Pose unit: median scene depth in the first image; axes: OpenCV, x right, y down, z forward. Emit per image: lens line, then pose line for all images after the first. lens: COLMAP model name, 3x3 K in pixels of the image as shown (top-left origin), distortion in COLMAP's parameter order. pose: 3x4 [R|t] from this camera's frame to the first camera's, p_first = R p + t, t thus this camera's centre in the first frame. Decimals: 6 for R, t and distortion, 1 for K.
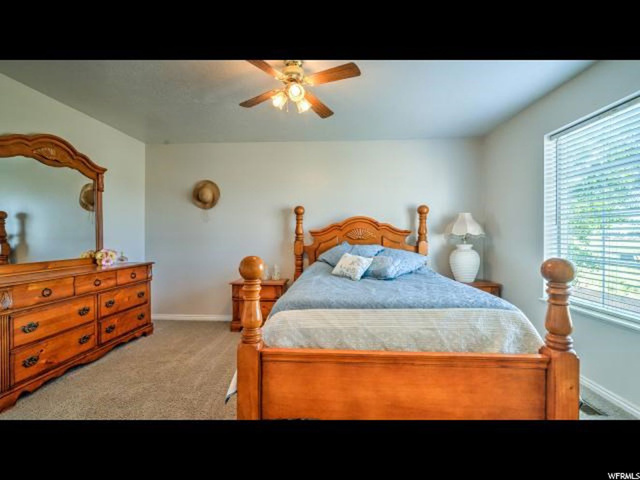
lens RADIAL K [[287.8, 0, 316.9], [0, 287.8, 224.6], [0, 0, 1]] dist [-0.001276, 0.006531]
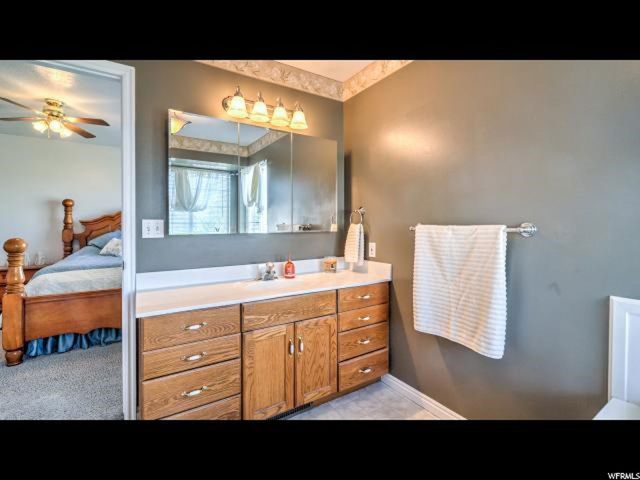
lens RADIAL K [[287.8, 0, 316.9], [0, 287.8, 224.6], [0, 0, 1]] dist [-0.001276, 0.006531]
pose [[0.816932, 0.002139, 0.576730, 0.099259], [-0.024507, 0.999219, 0.031008, -0.025888], [-0.576213, -0.039465, 0.816346, -0.595419]]
